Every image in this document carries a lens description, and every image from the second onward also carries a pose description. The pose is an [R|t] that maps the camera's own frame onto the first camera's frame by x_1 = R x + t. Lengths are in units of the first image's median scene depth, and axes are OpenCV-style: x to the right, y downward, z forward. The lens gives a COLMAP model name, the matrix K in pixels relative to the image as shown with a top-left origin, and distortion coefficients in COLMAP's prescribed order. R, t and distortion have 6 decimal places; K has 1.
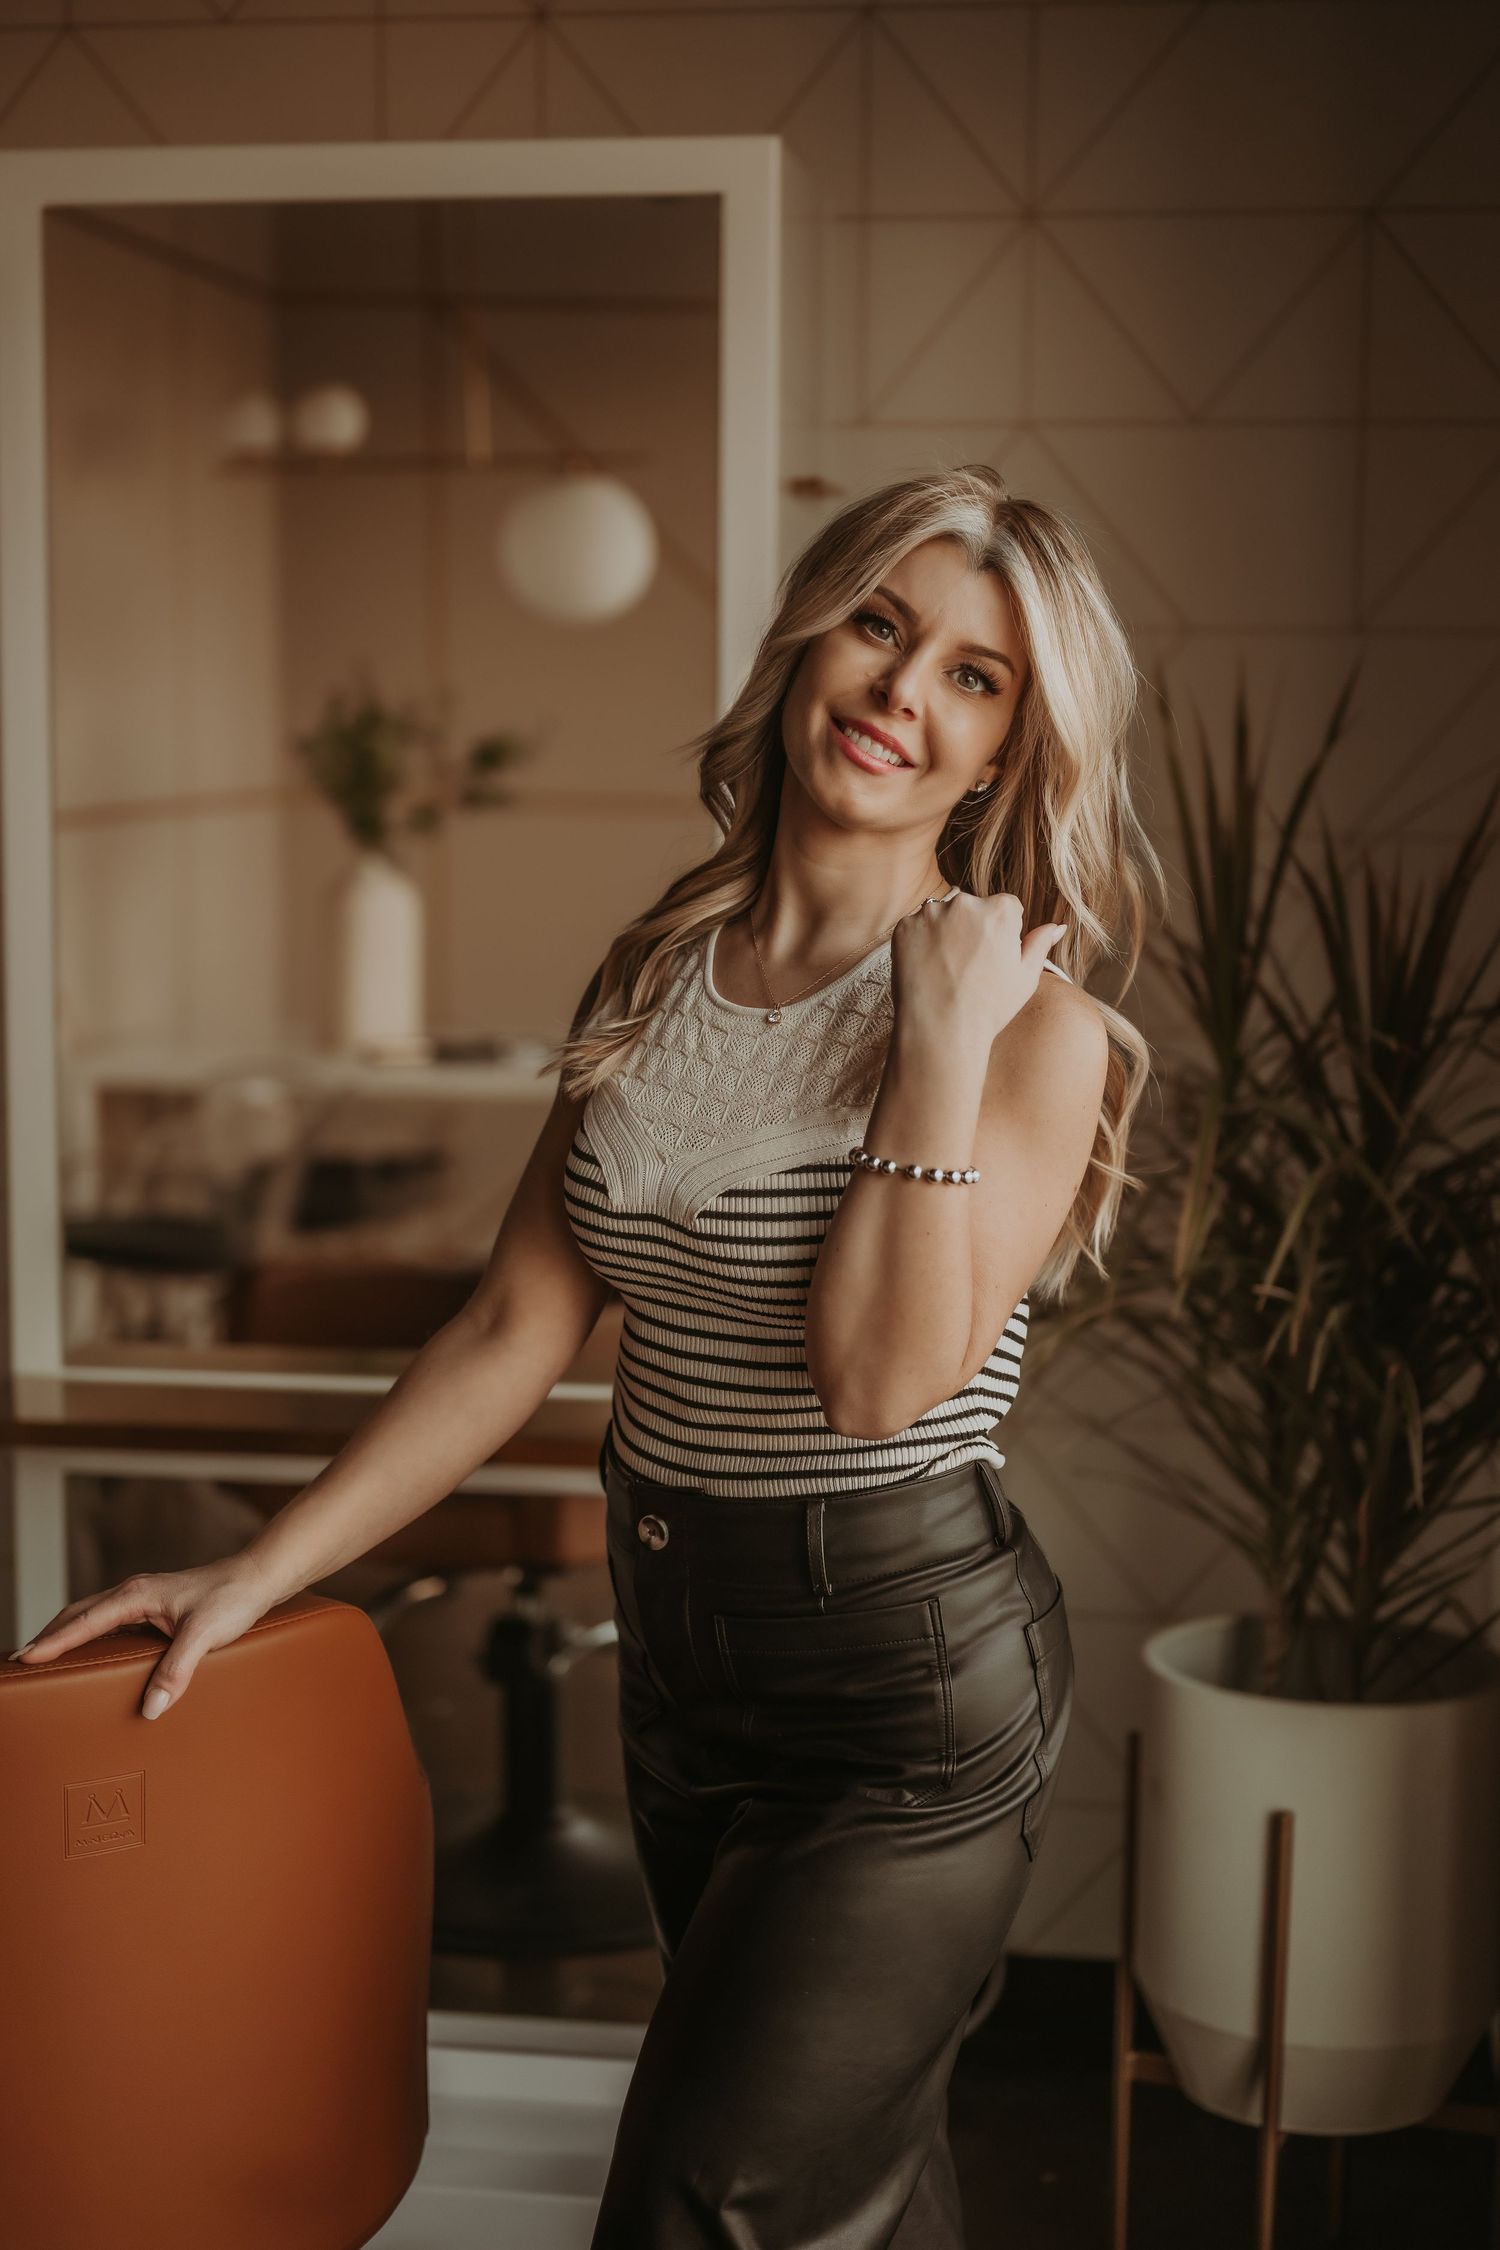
lens RADIAL K [[3364.6, 0, 705.1], [0, 3364.6, 1101.0], [0, 0, 1]] dist [-0.003559, 0.000000]
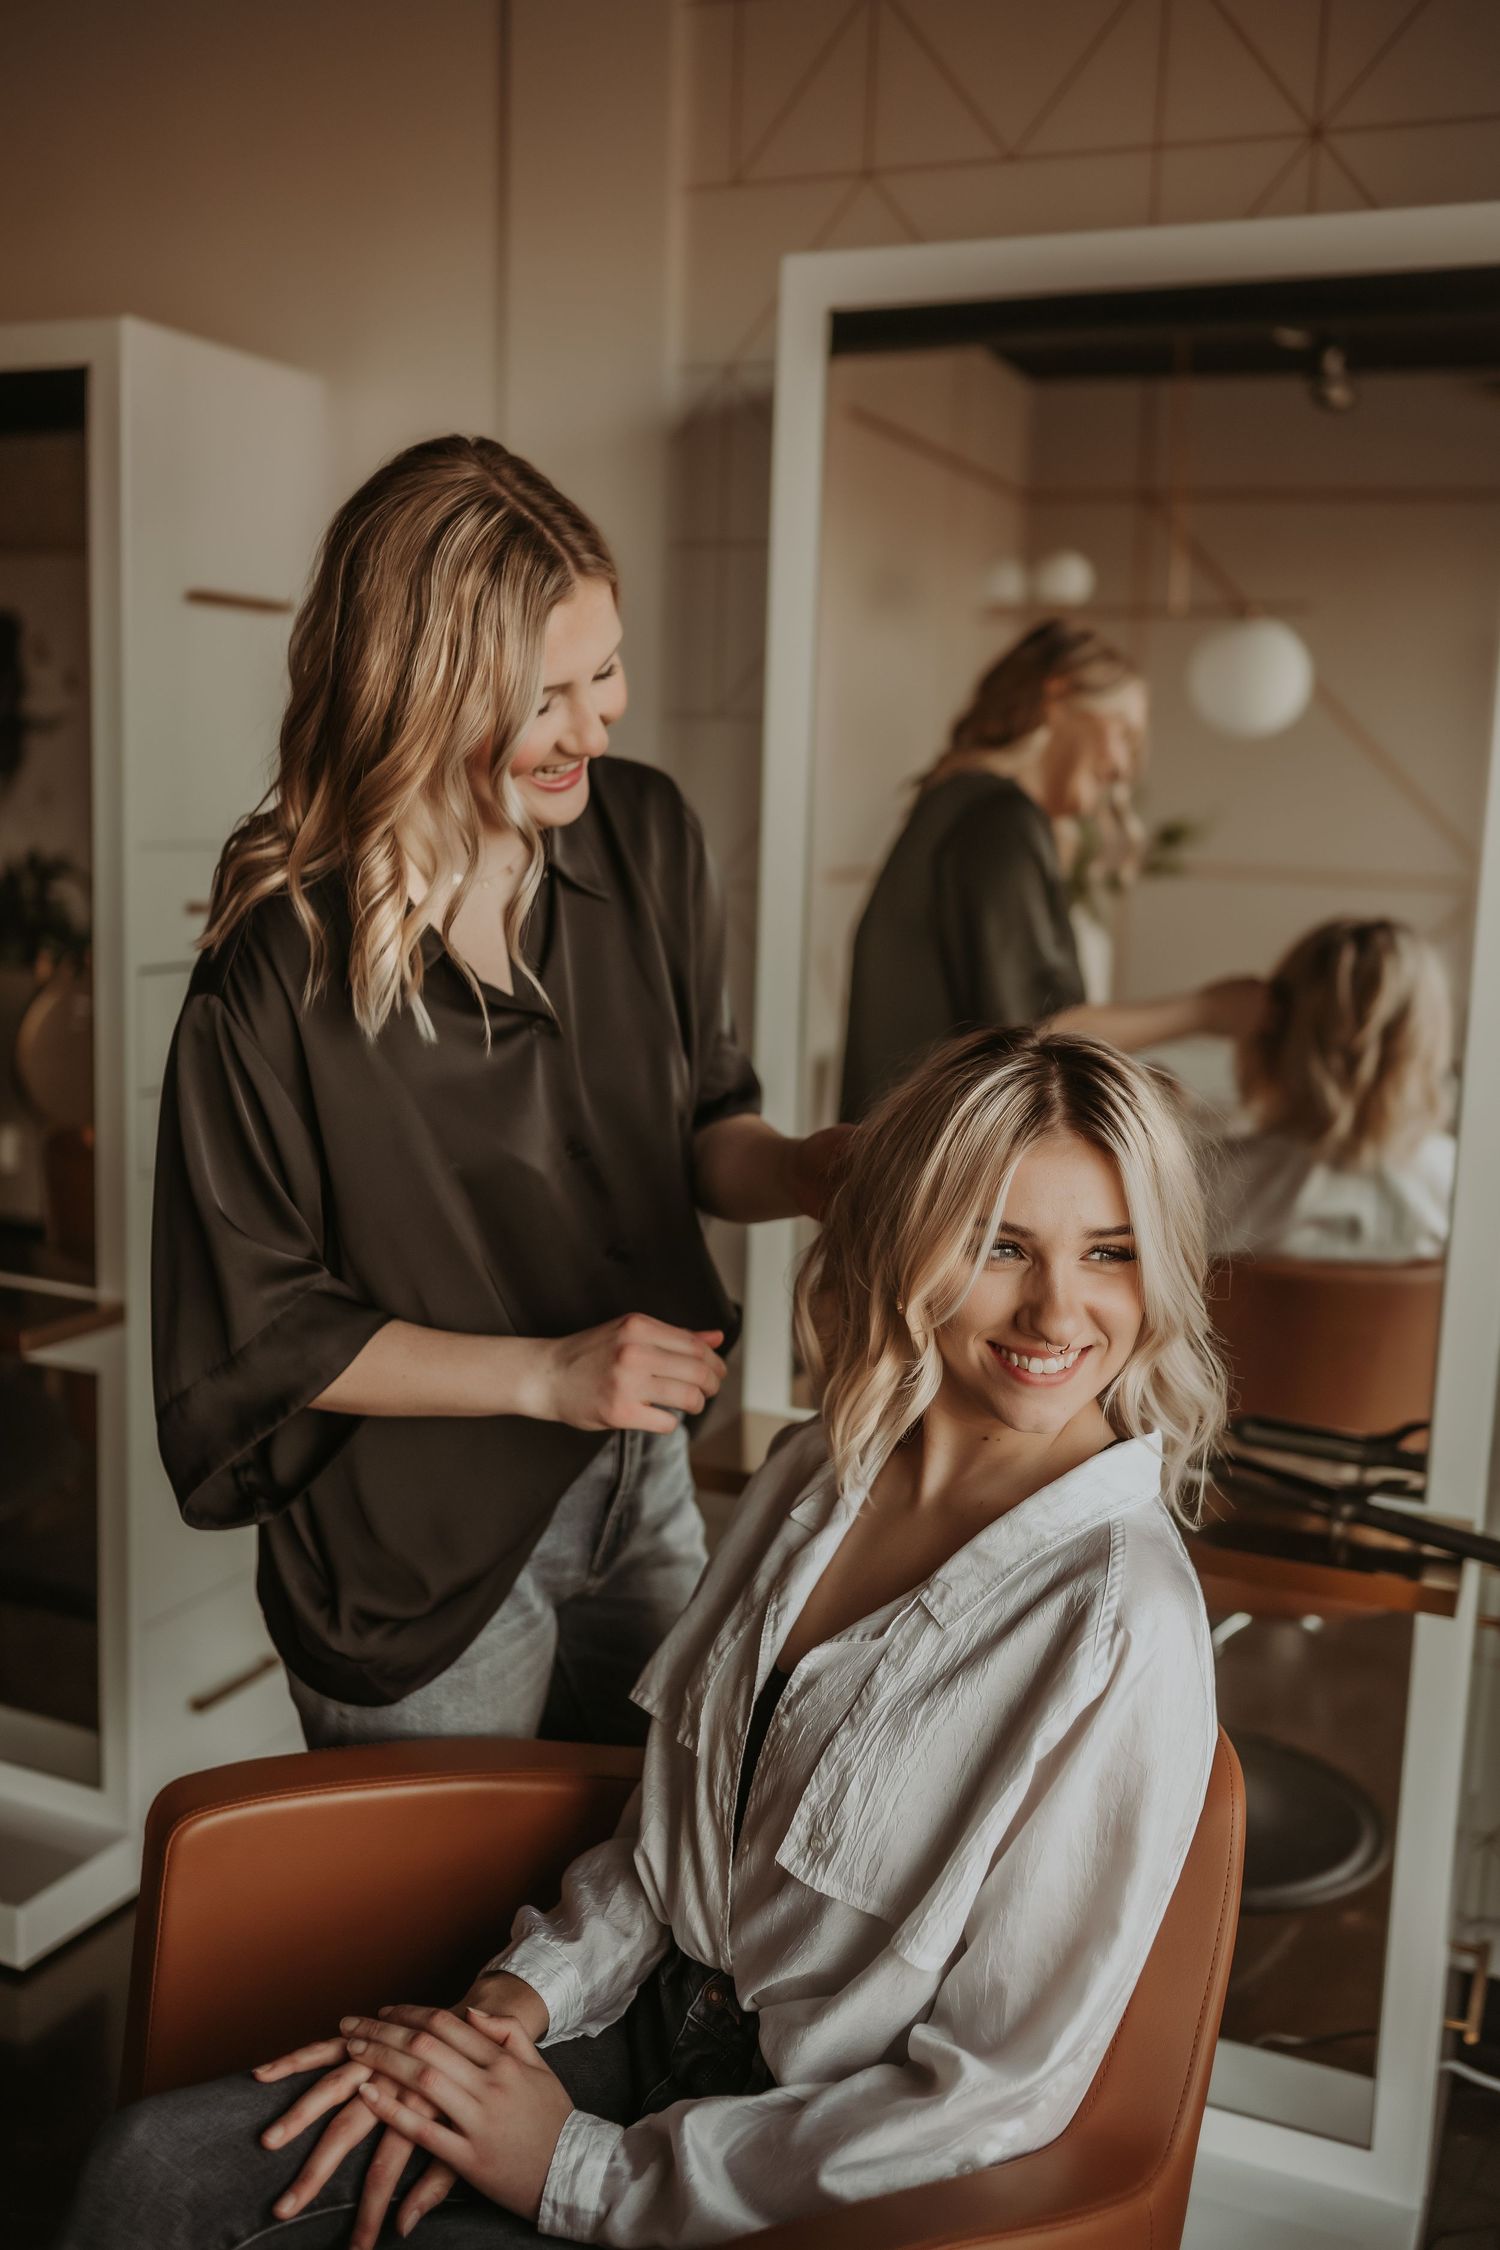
lens RADIAL K [[2135.1, 0, 751.1], [0, 2135.1, 1117.9], [0, 0, 1]] dist [0.006119, 0.000000]
pose [[0.970648, 0.058954, -0.233168, -0.022322], [-0.051137, 0.997913, 0.039437, -0.017692], [0.235006, -0.026356, 0.971637, 0.148779]]
